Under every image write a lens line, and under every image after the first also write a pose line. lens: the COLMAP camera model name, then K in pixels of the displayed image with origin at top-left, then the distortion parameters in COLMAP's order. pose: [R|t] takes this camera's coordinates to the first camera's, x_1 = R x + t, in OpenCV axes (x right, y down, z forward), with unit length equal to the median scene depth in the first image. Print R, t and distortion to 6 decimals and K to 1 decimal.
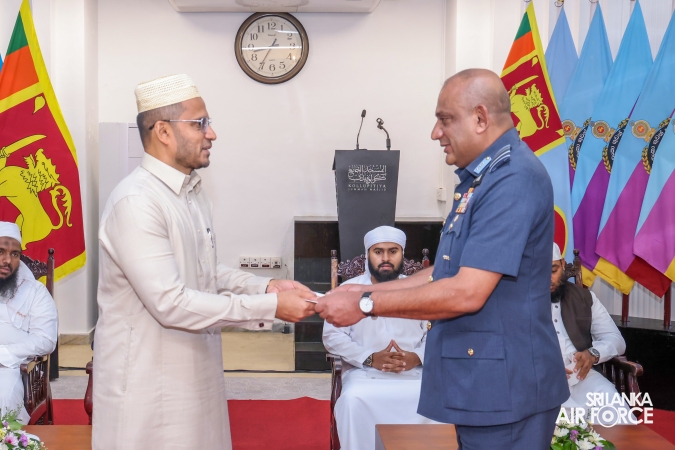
lens RADIAL K [[992.5, 0, 319.9], [0, 992.5, 193.0], [0, 0, 1]] dist [0.007734, 0.000000]
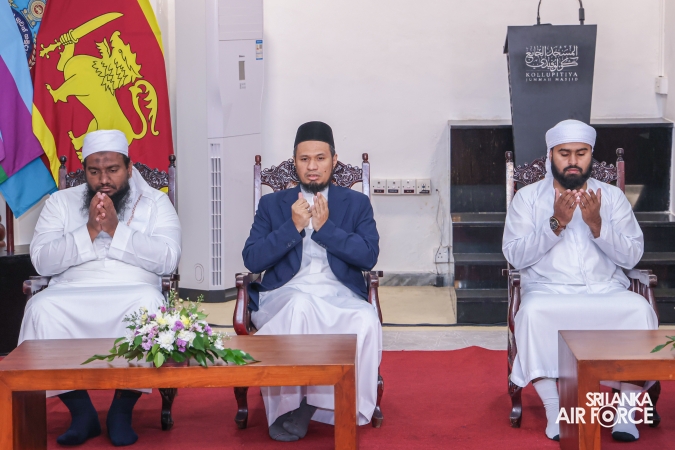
lens RADIAL K [[2388.7, 0, 355.1], [0, 2388.7, 213.3], [0, 0, 1]] dist [0.617194, 0.000000]
pose [[0.998980, -0.012621, -0.043355, -0.023706], [0.014702, 0.998738, 0.048029, 0.008365], [0.042694, -0.048617, 0.997905, -0.848108]]
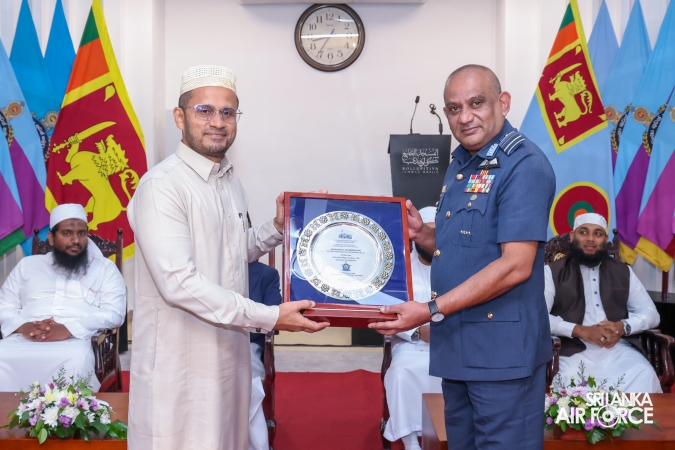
lens RADIAL K [[973.4, 0, 367.0], [0, 973.4, 165.5], [0, 0, 1]] dist [-0.049390, 0.000000]
pose [[0.999811, -0.003157, -0.019192, 0.012151], [0.002968, 0.999947, -0.009871, -0.000656], [0.019222, 0.009812, 0.999767, -0.029828]]
